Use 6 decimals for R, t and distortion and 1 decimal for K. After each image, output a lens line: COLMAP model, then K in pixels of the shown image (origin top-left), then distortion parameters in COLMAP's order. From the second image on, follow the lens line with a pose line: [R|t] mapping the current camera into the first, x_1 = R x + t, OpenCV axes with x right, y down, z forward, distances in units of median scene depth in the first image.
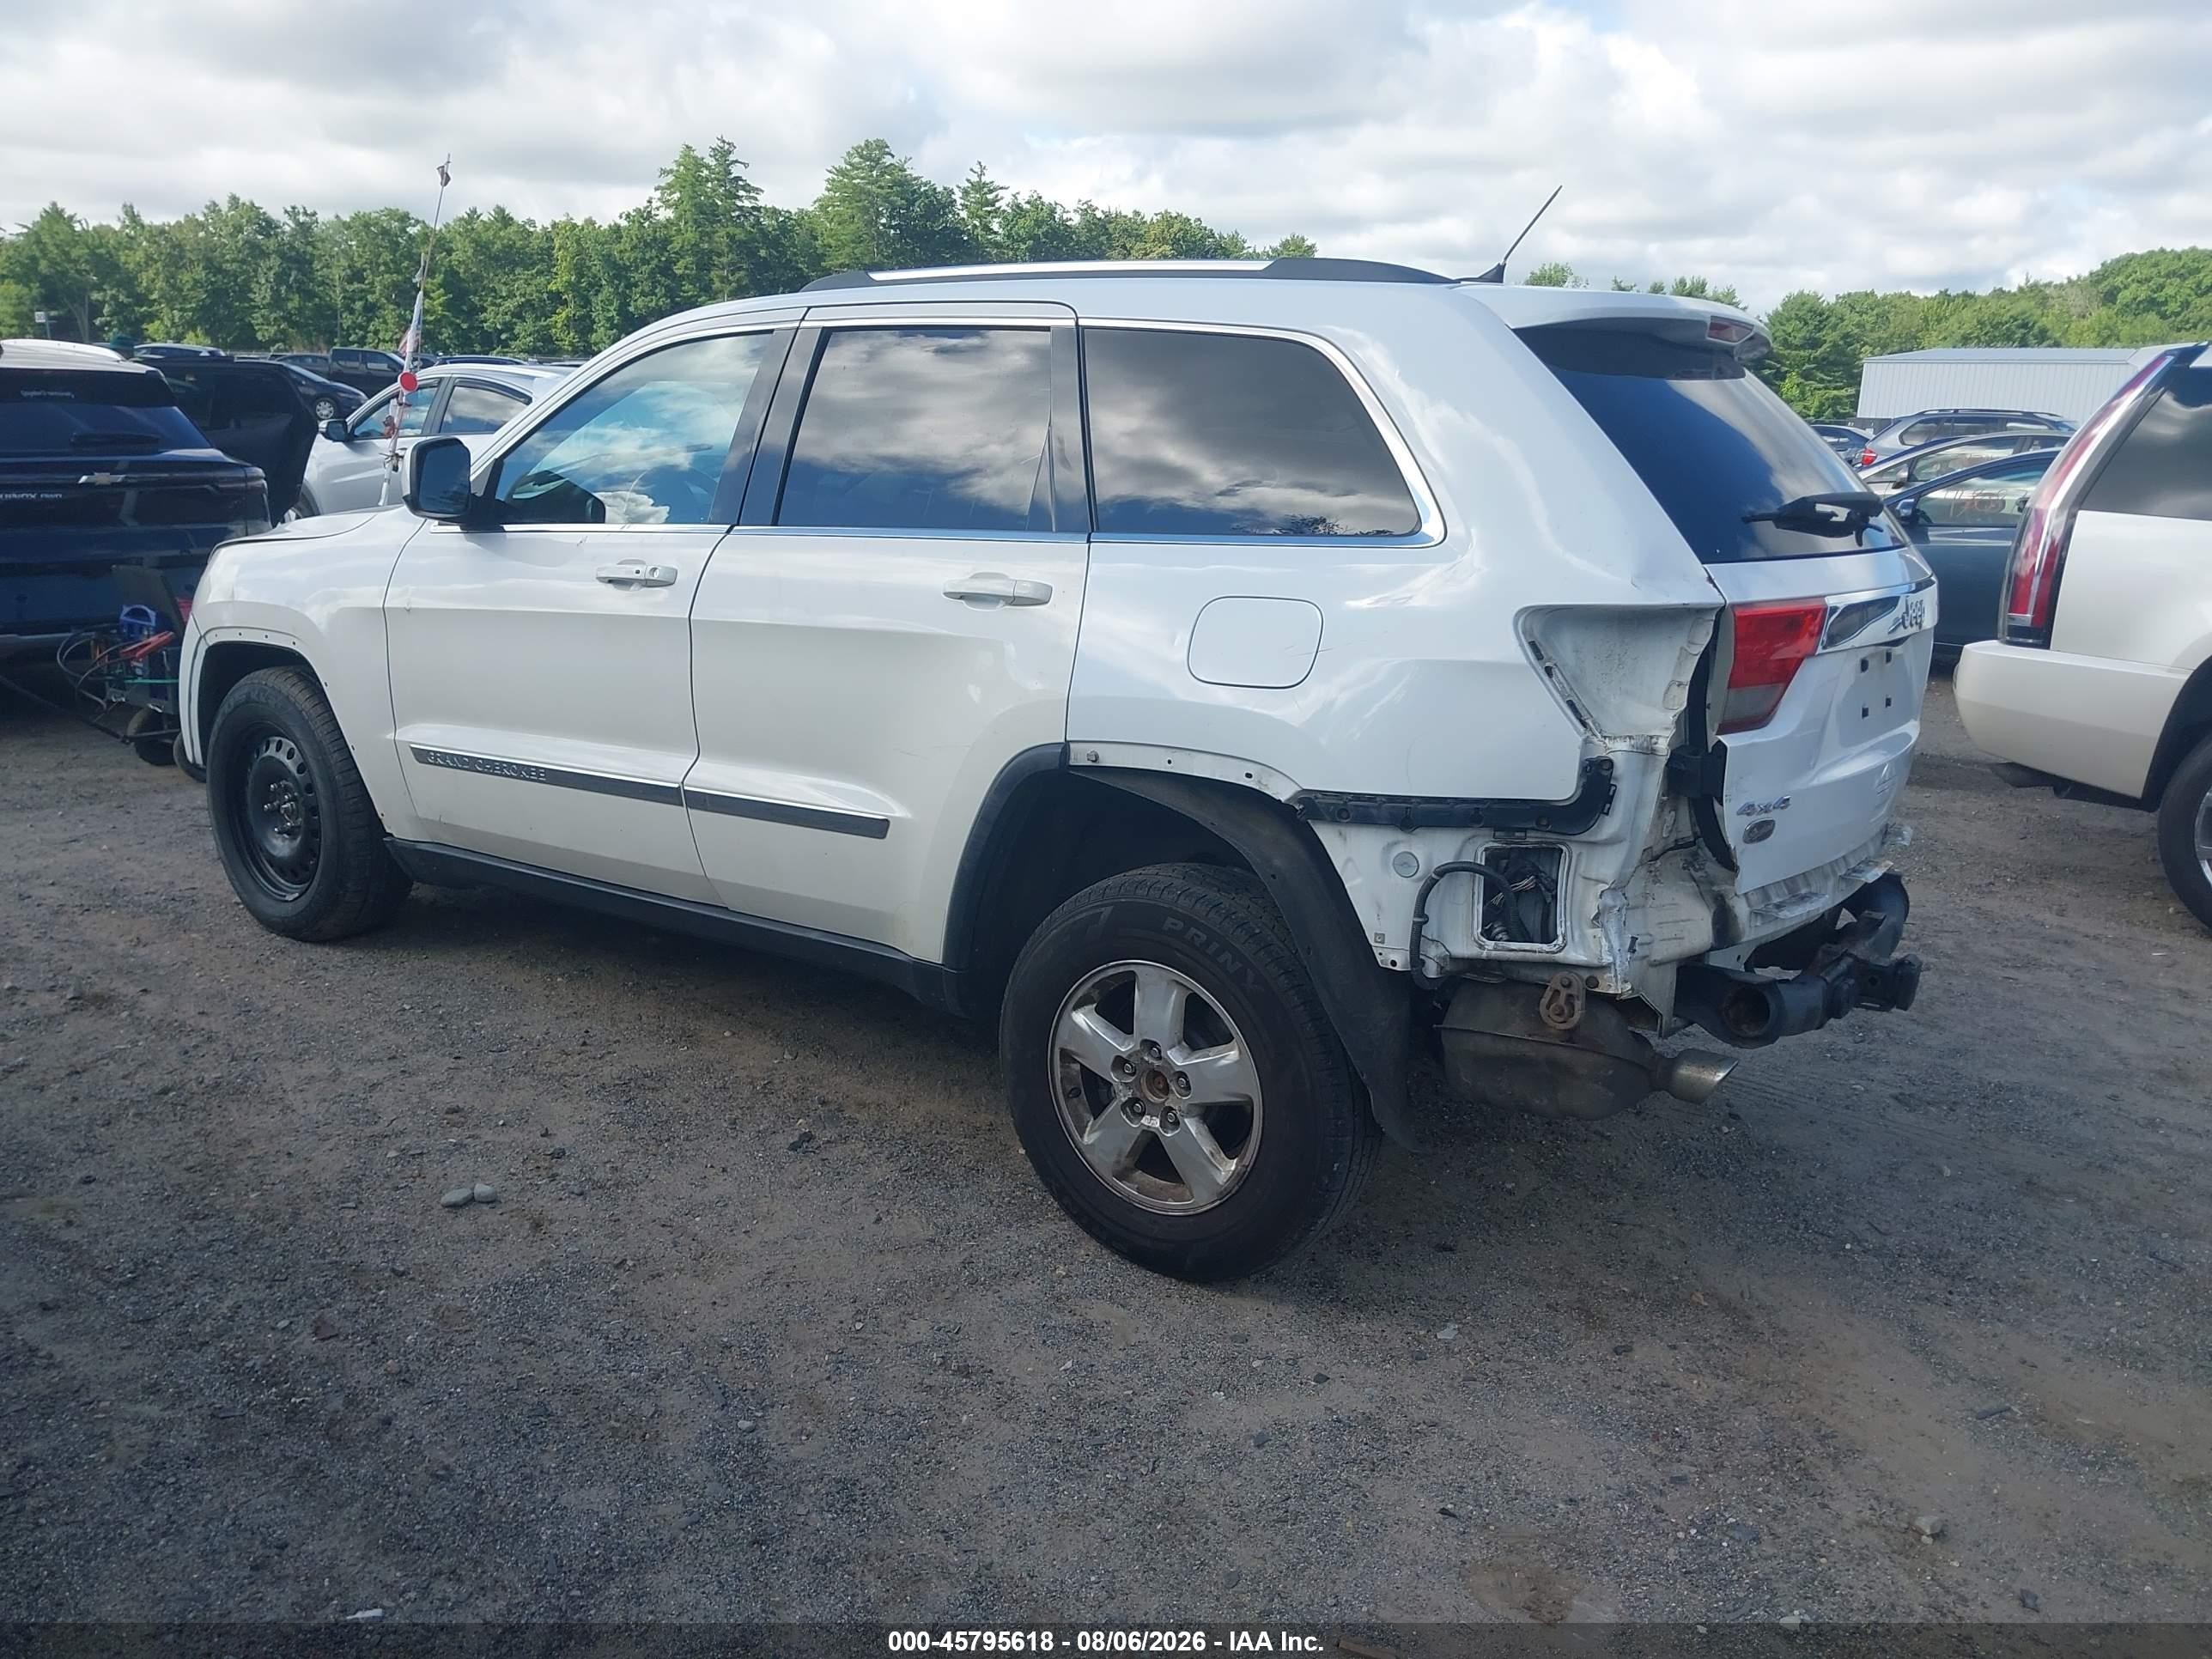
lens RADIAL K [[1780.7, 0, 1106.0], [0, 1780.7, 829.5], [0, 0, 1]] dist [0.004863, -0.014707]
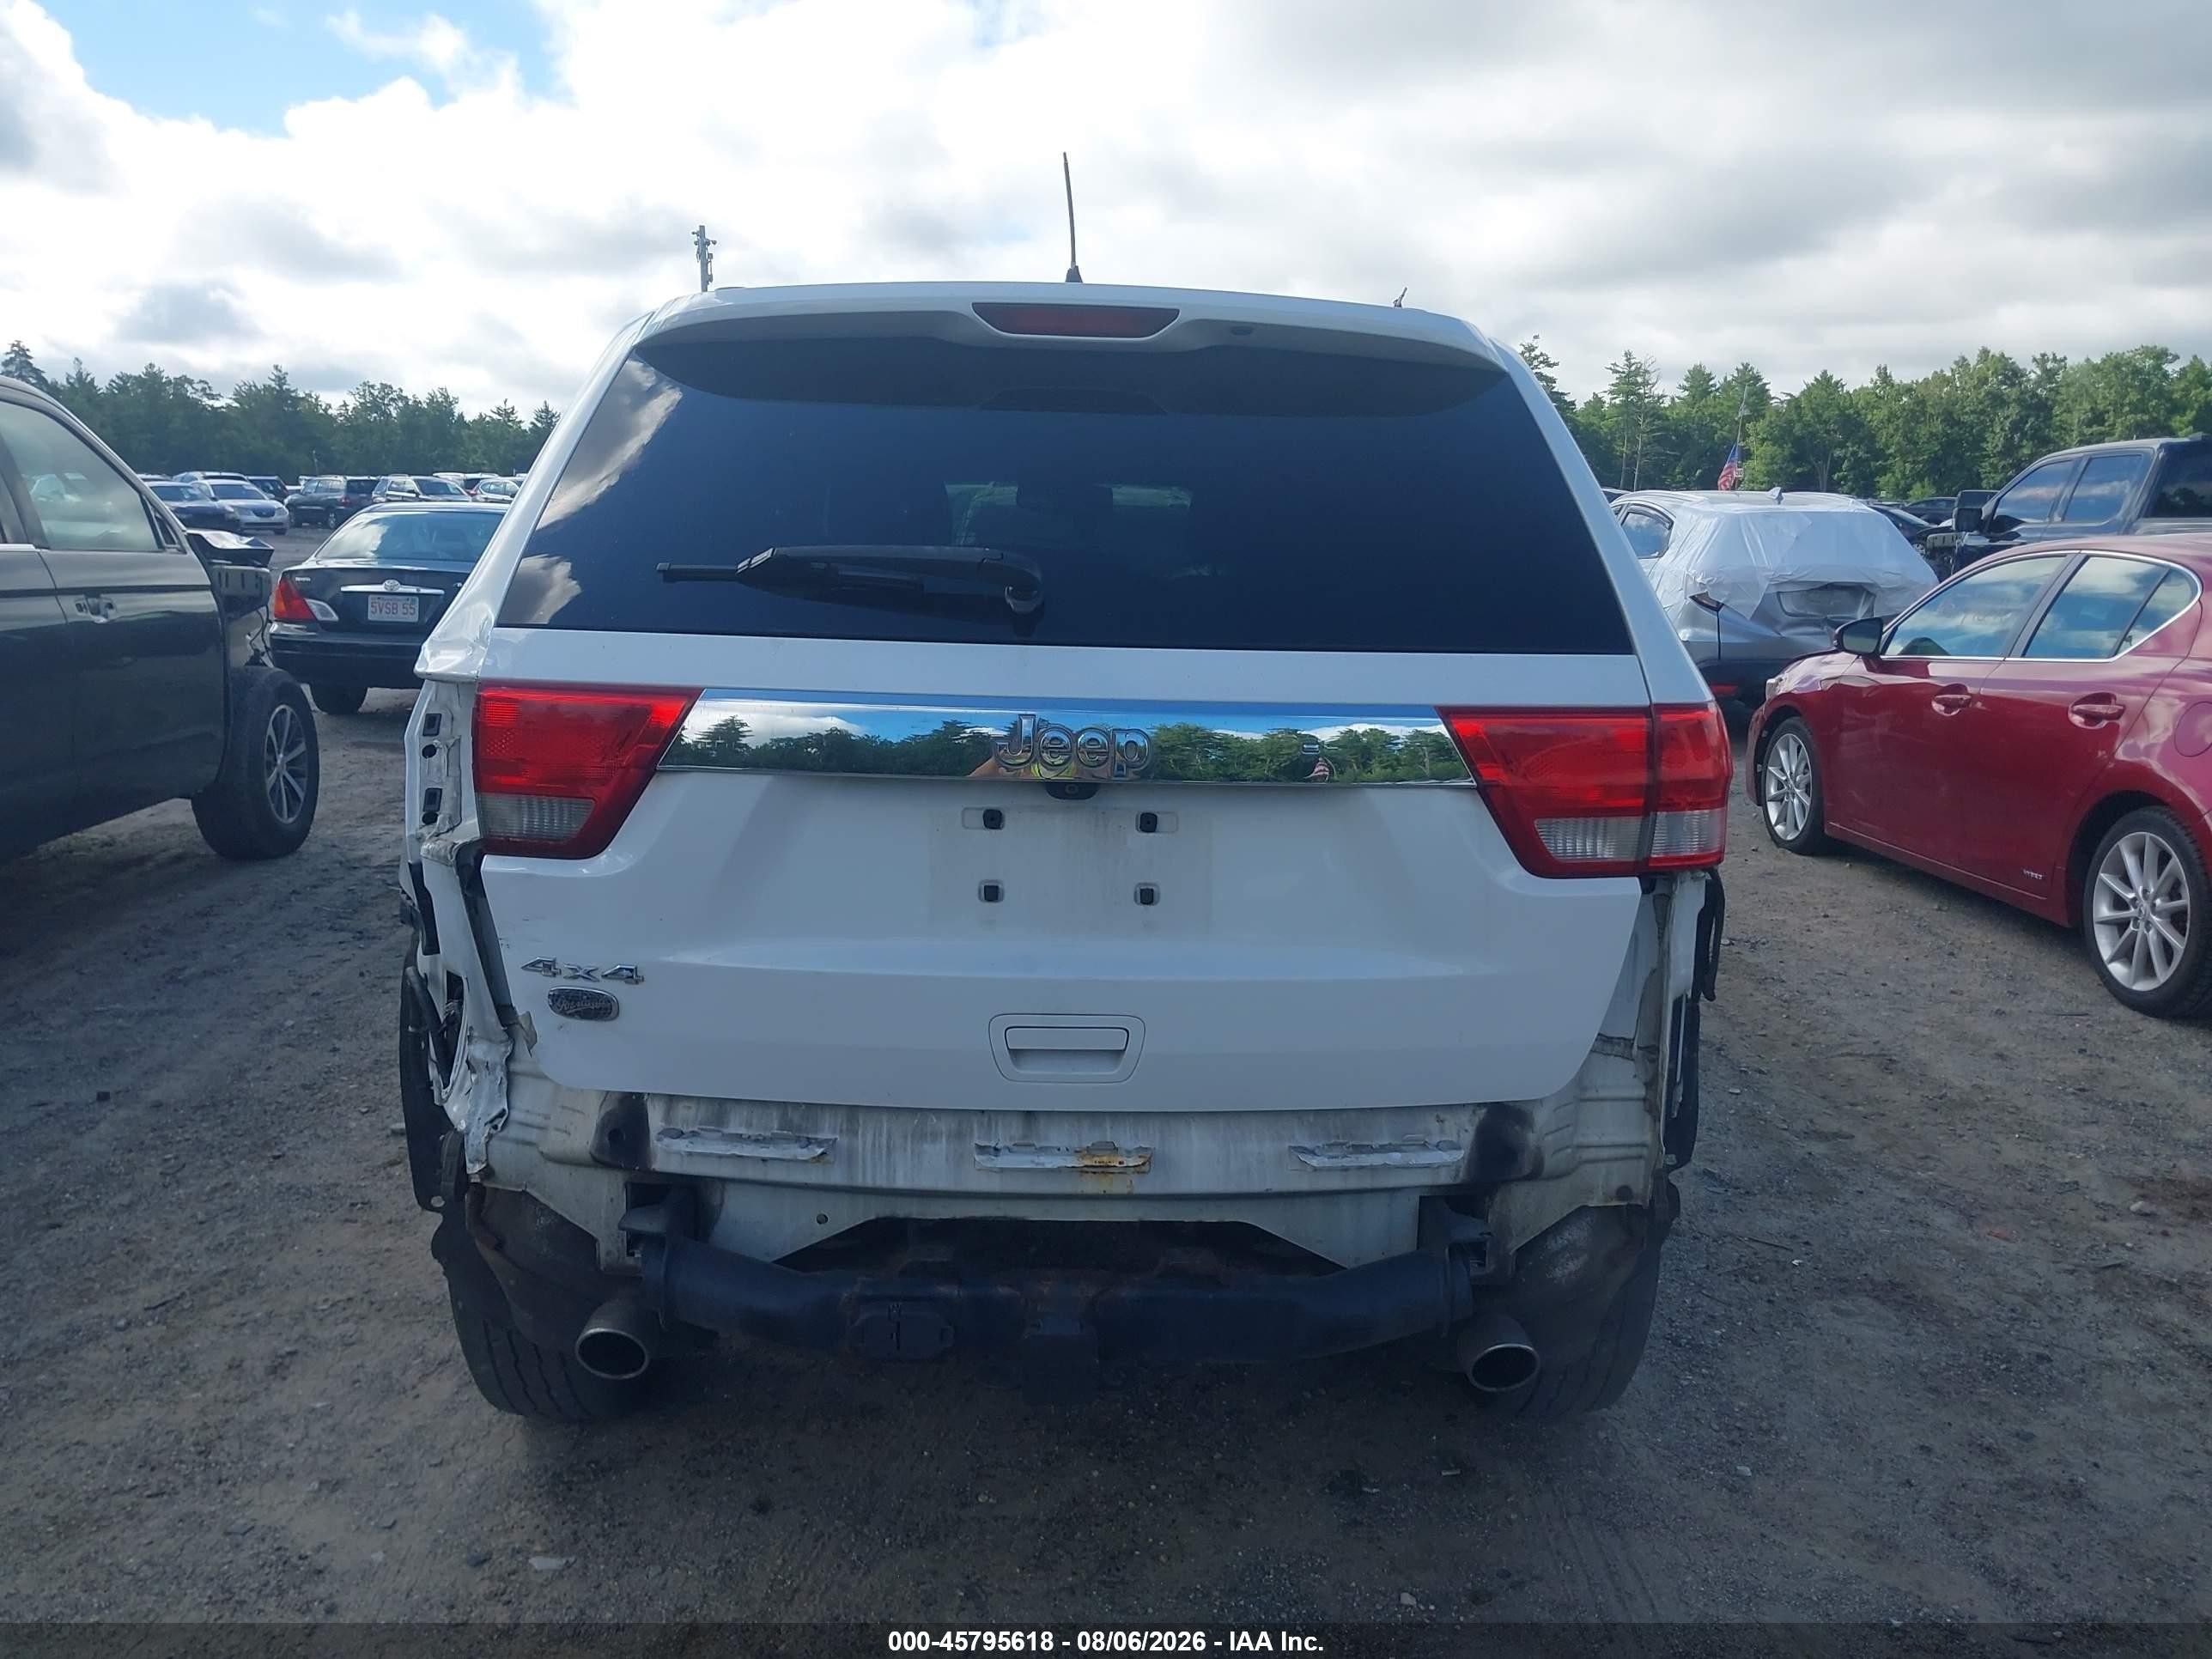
lens RADIAL K [[1778.2, 0, 1106.0], [0, 1778.2, 829.5], [0, 0, 1]] dist [-0.003112, 0.007856]
pose [[0.593526, 0.117929, -0.796128, 0.611903], [-0.182718, 0.983120, 0.009409, -0.066205], [0.783799, 0.139882, 0.605055, 0.424935]]
